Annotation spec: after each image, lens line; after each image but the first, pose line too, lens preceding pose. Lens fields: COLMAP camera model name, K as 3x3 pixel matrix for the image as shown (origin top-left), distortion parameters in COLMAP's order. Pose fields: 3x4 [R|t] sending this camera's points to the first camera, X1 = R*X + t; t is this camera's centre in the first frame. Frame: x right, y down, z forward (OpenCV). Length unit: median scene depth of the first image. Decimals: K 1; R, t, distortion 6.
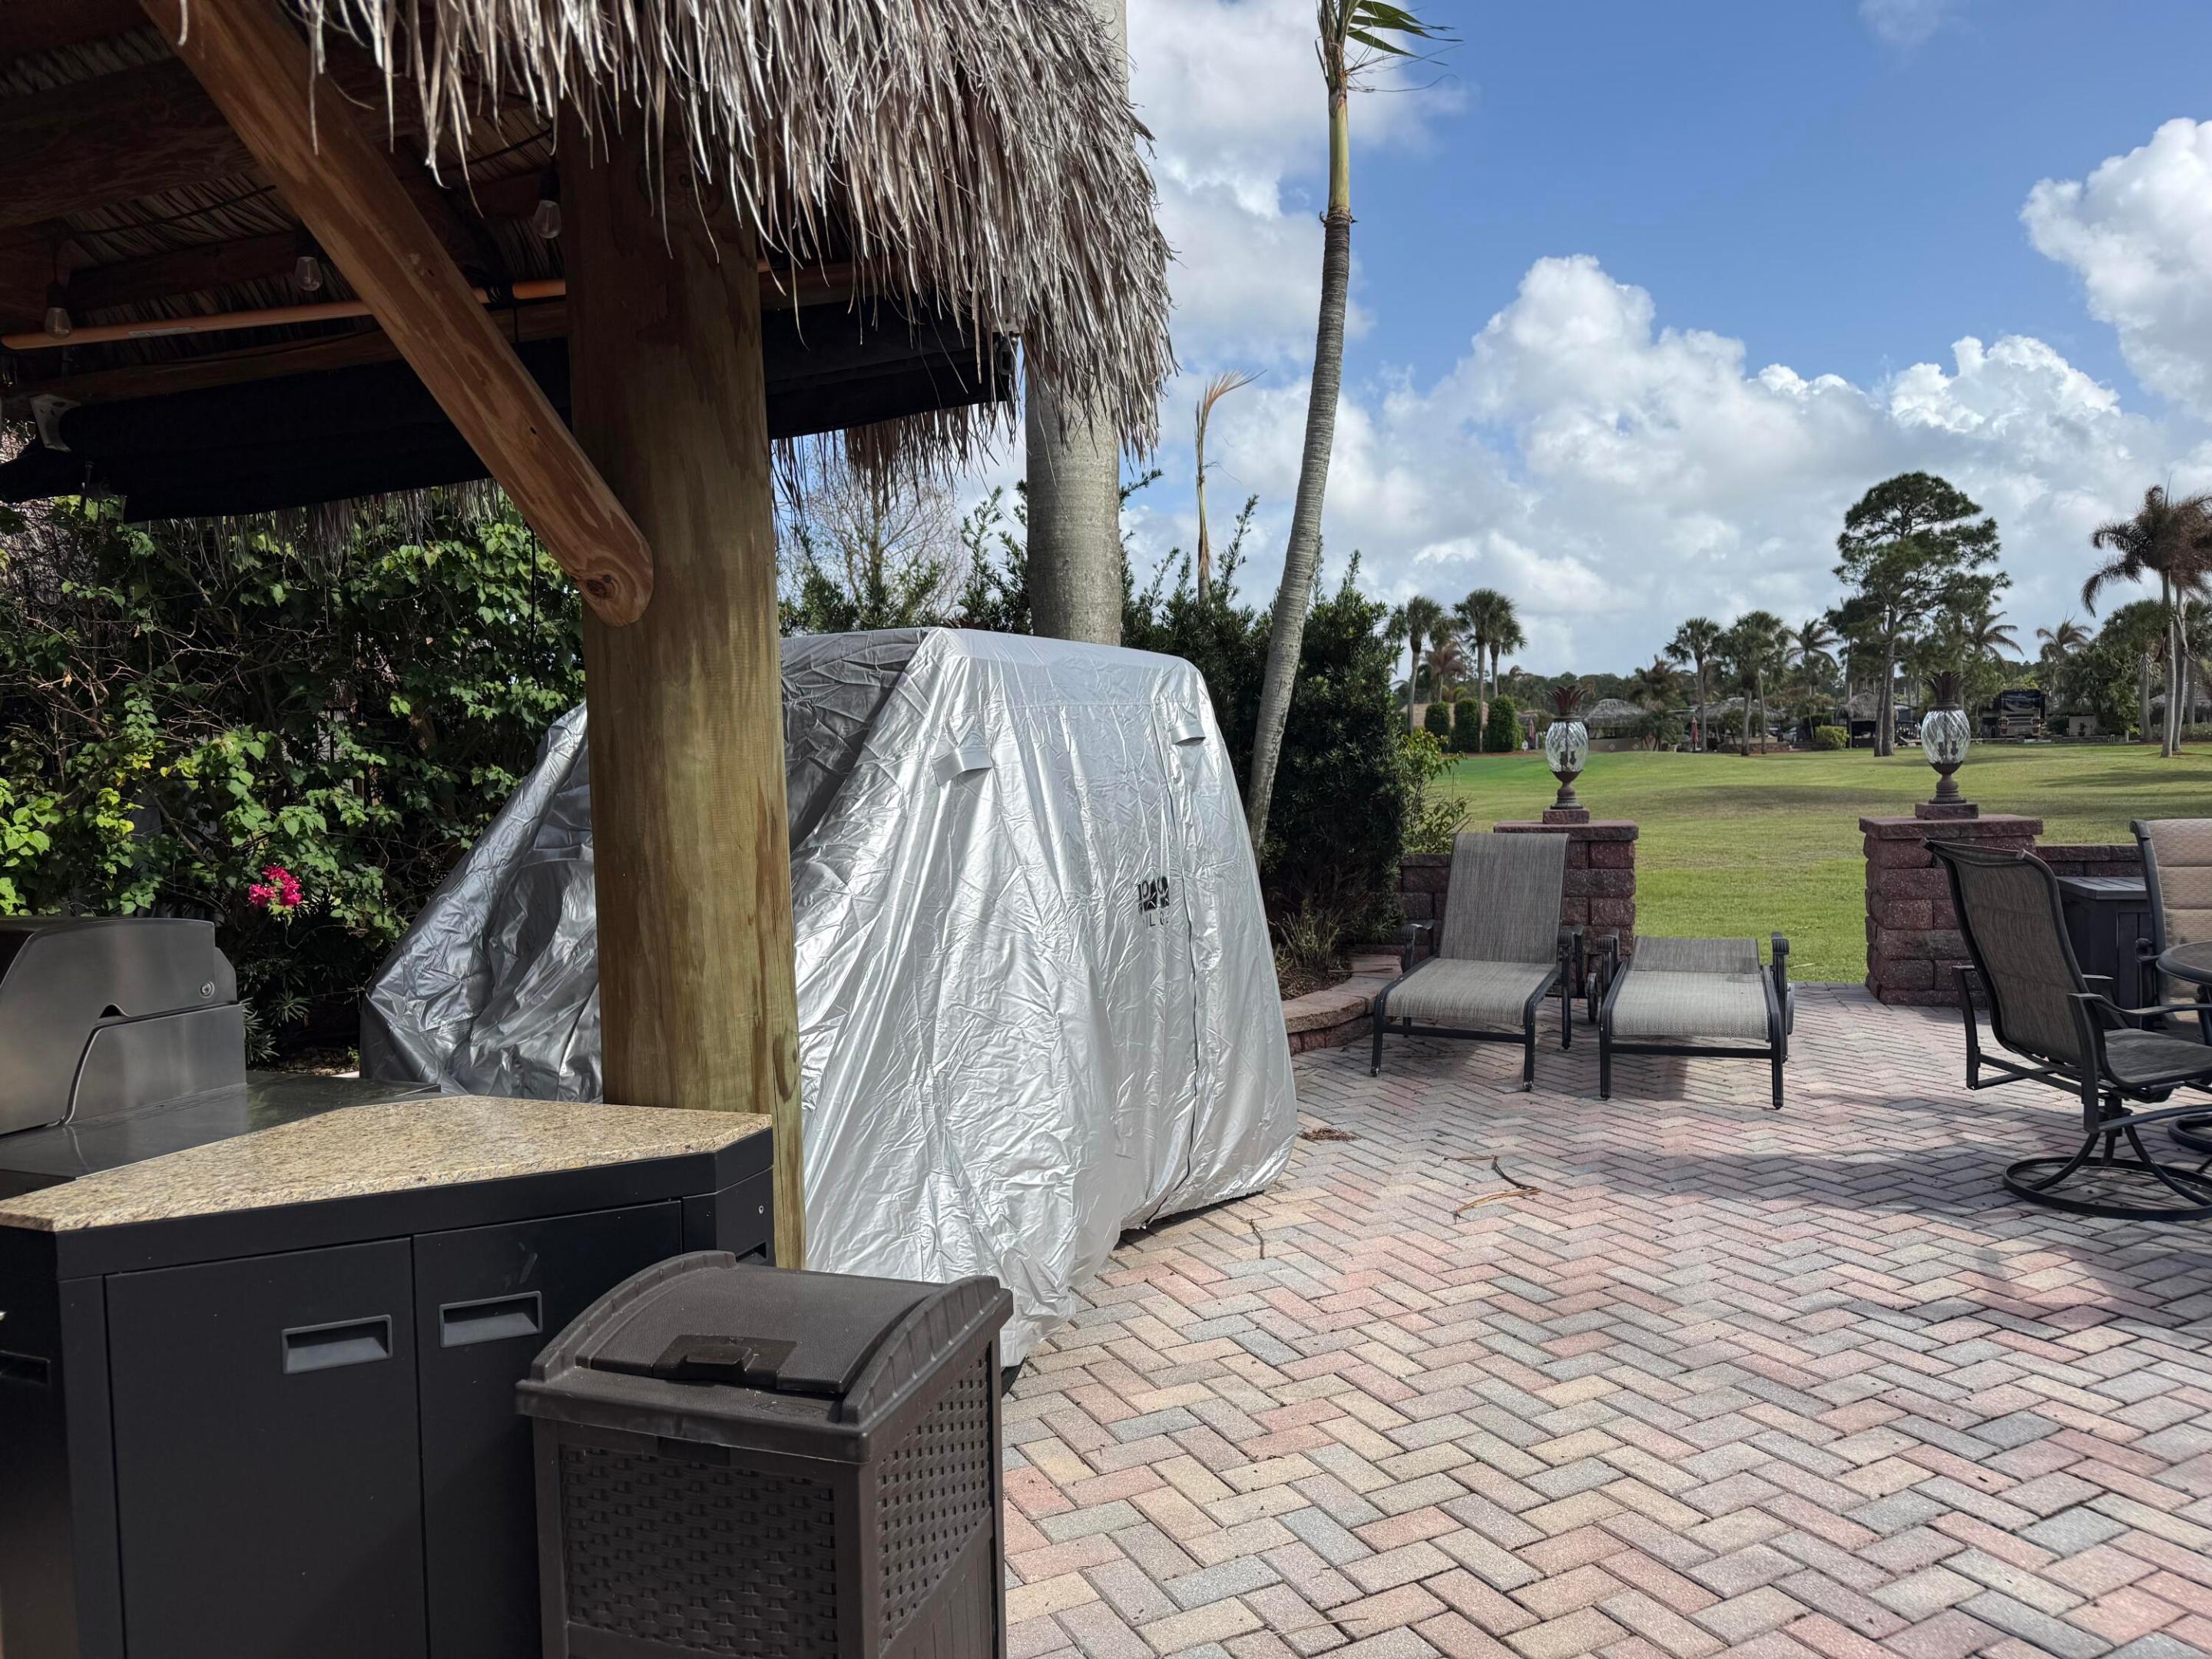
lens RADIAL K [[1477.5, 0, 1099.3], [0, 1477.5, 828.8], [0, 0, 1]] dist [0.036096, -0.077740]
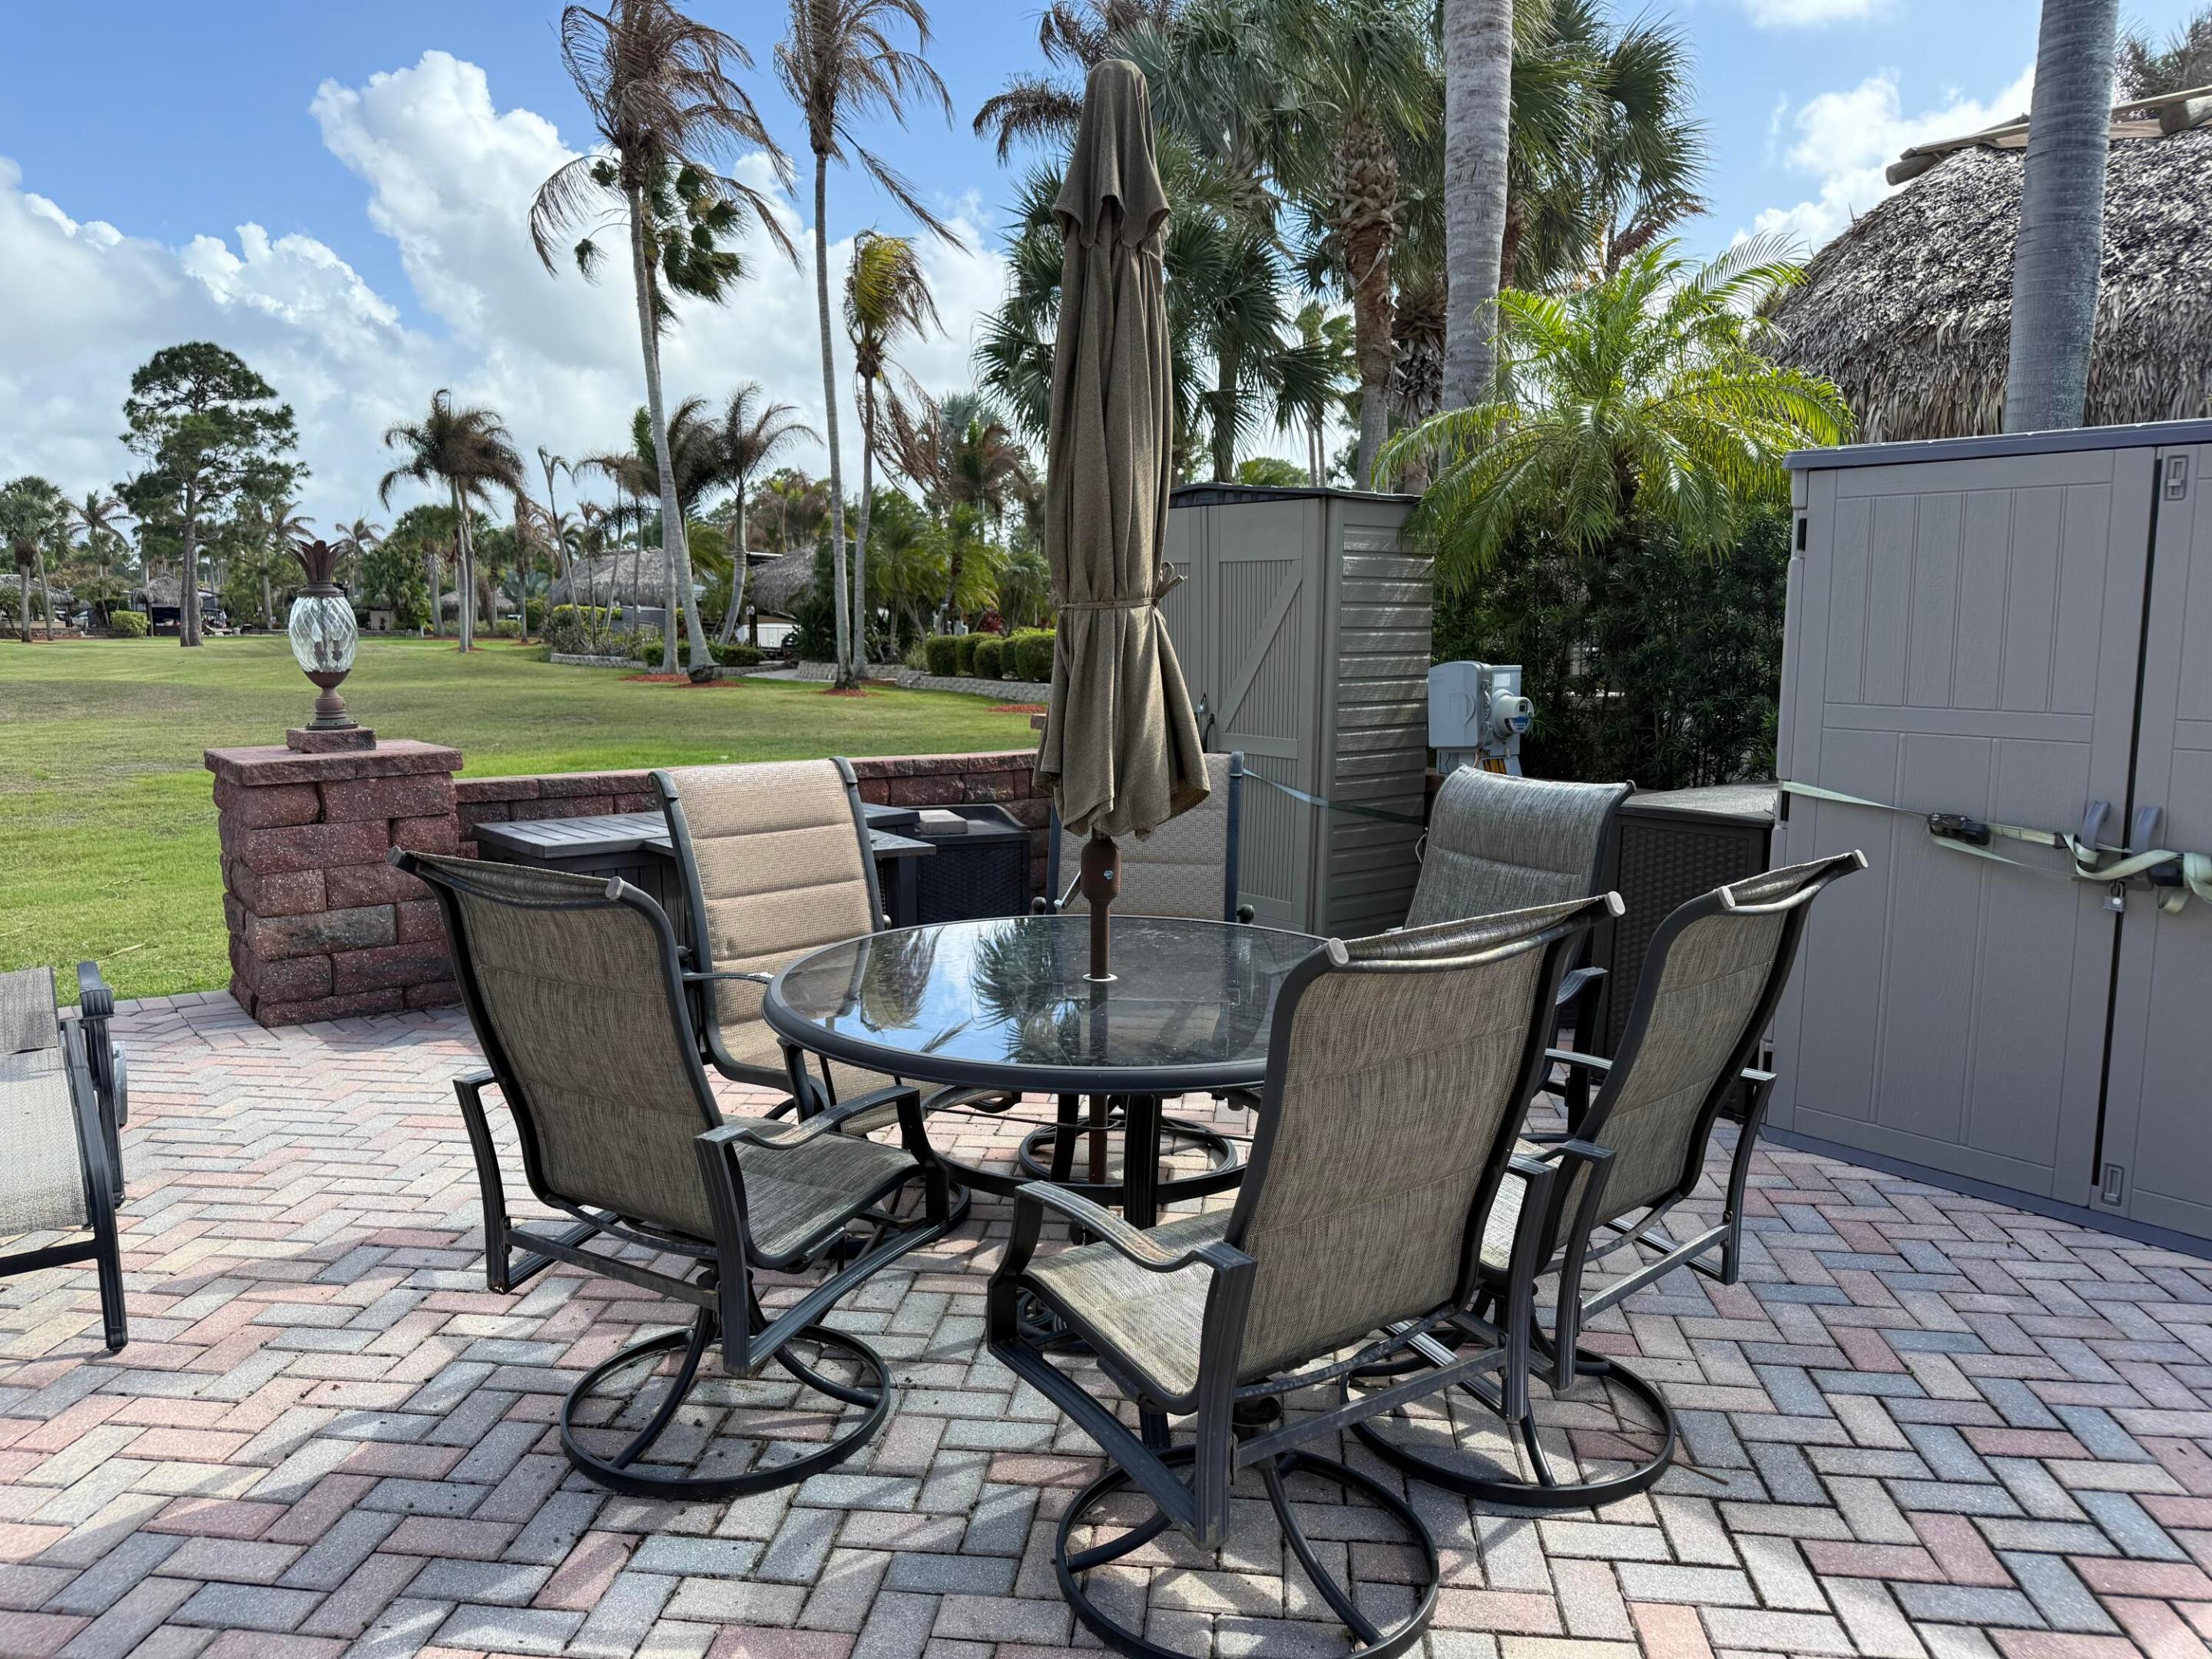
lens RADIAL K [[1485.1, 0, 1050.4], [0, 1485.1, 818.0], [0, 0, 1]] dist [0.045636, -0.062896]
pose [[0.534942, -0.076203, 0.841445, 0.015270], [0.020730, 0.996808, 0.077094, -0.002352], [-0.844634, -0.023798, 0.534815, 0.033259]]
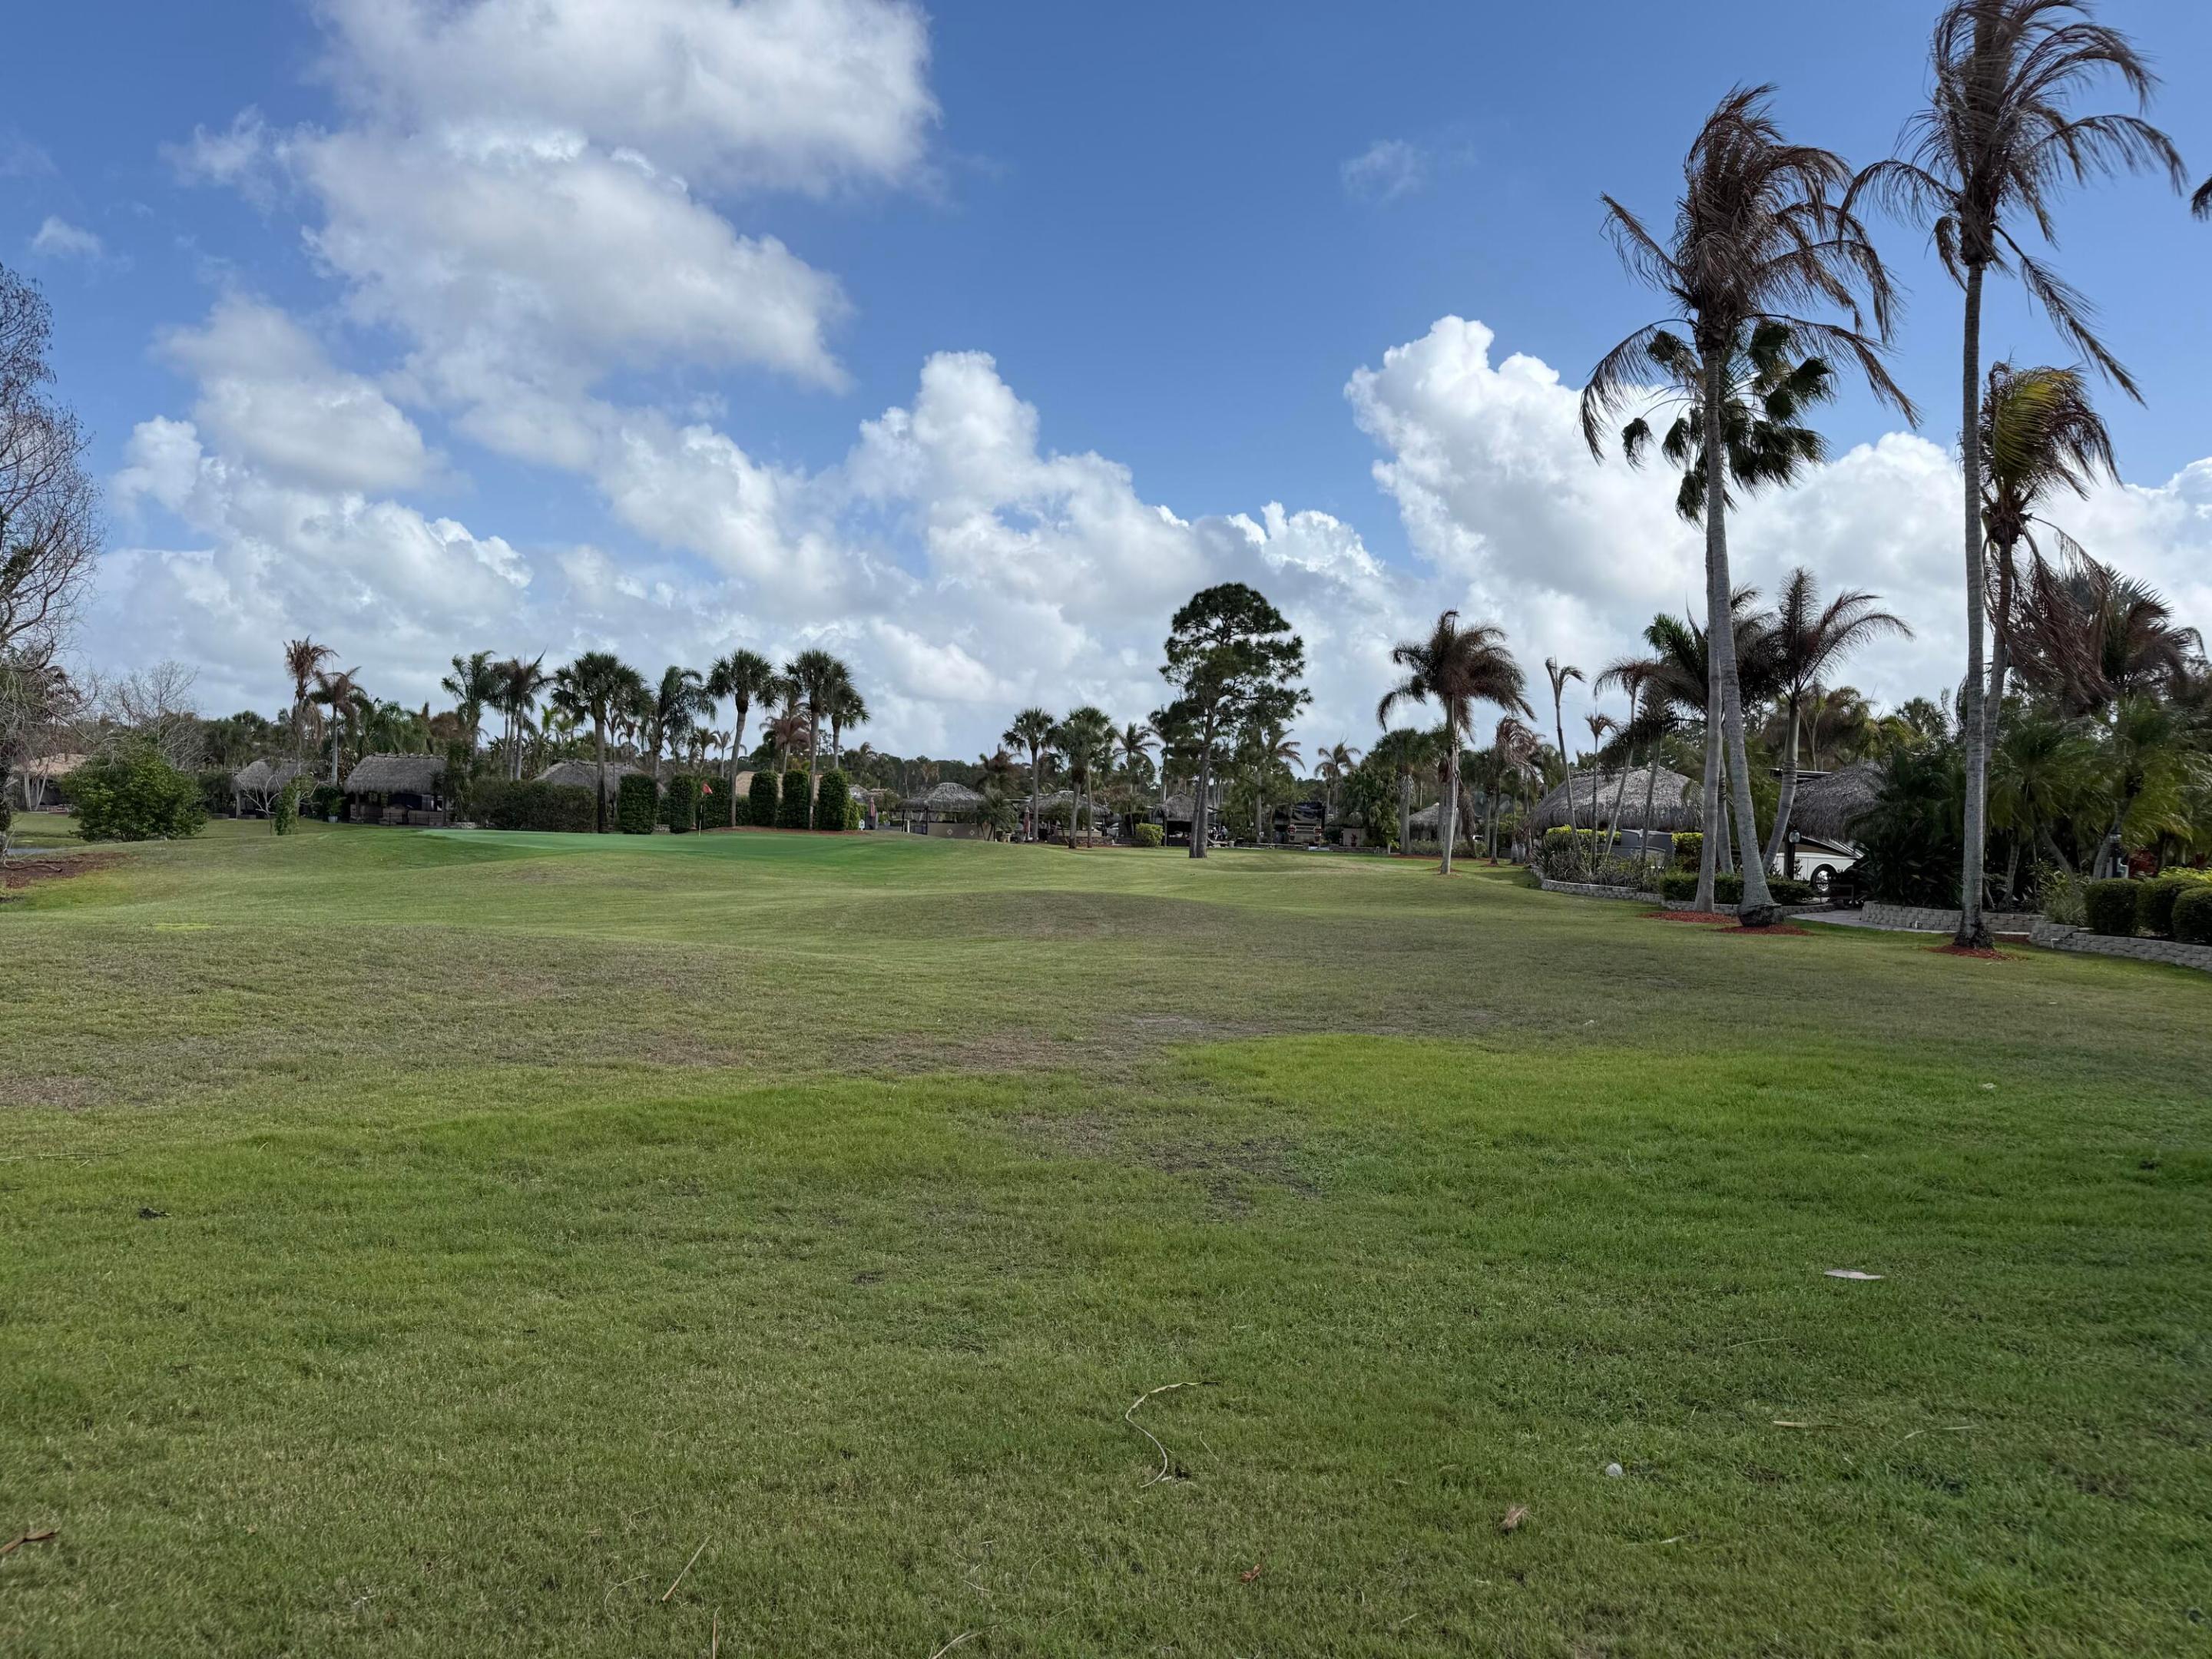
lens RADIAL K [[1477.5, 0, 1099.3], [0, 1477.5, 828.8], [0, 0, 1]] dist [0.036096, -0.077740]
pose [[0.908589, 0.060350, 0.413308, 0.048062], [-0.040274, 0.997554, -0.057124, -0.007744], [-0.415744, 0.035257, 0.908798, 0.107244]]
